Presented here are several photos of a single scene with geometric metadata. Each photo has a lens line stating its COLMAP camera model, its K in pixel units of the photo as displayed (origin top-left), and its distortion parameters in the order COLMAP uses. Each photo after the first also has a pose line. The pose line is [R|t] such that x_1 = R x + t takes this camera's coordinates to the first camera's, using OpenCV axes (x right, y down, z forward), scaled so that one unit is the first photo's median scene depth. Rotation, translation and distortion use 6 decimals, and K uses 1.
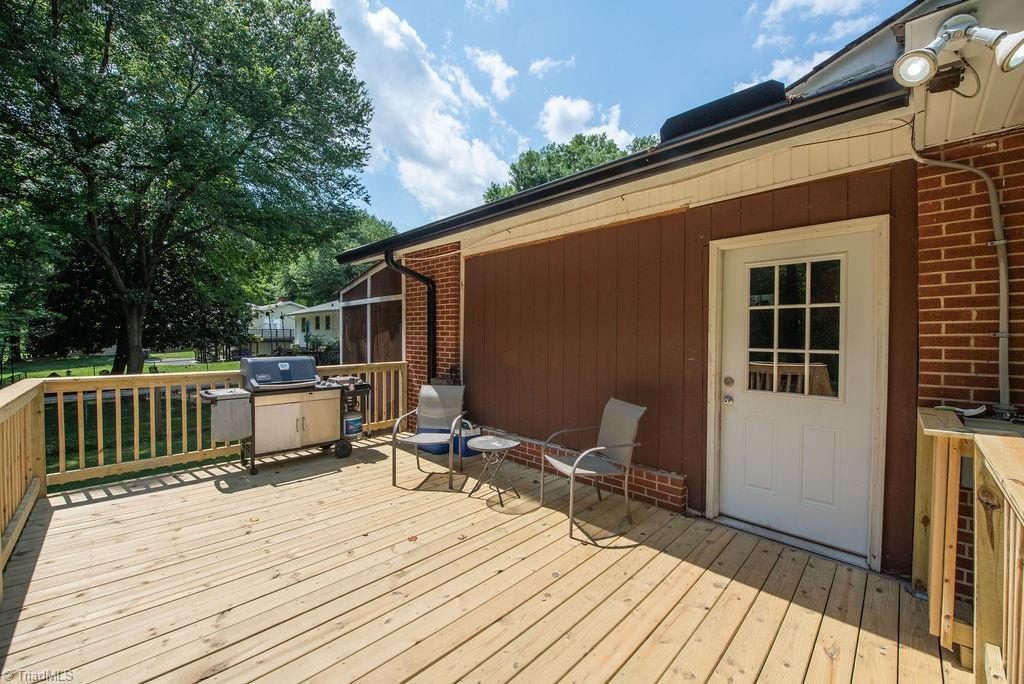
lens RADIAL K [[415.6, 0, 513.5], [0, 415.6, 338.2], [0, 0, 1]] dist [0.000324, -0.002993]
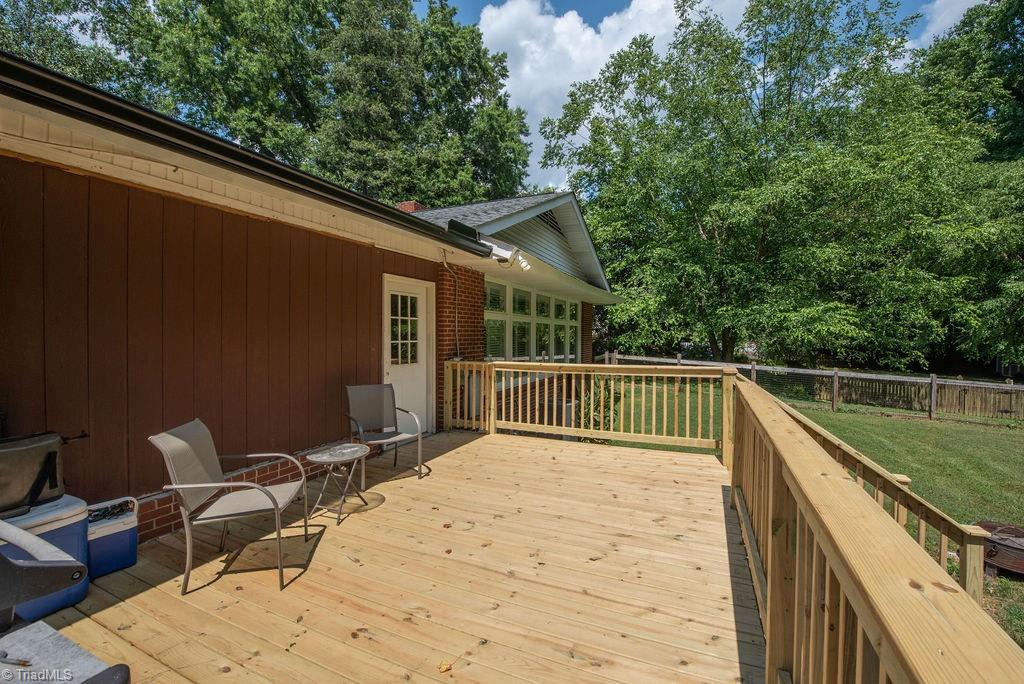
lens RADIAL K [[415.6, 0, 515.4], [0, 415.6, 337.5], [0, 0, 1]] dist [0.000324, -0.002993]
pose [[-0.357904, -0.002147, 0.933756, -1.237019], [0.016912, 0.999818, 0.008782, 0.004394], [-0.933605, 0.018935, -0.357803, 1.169061]]
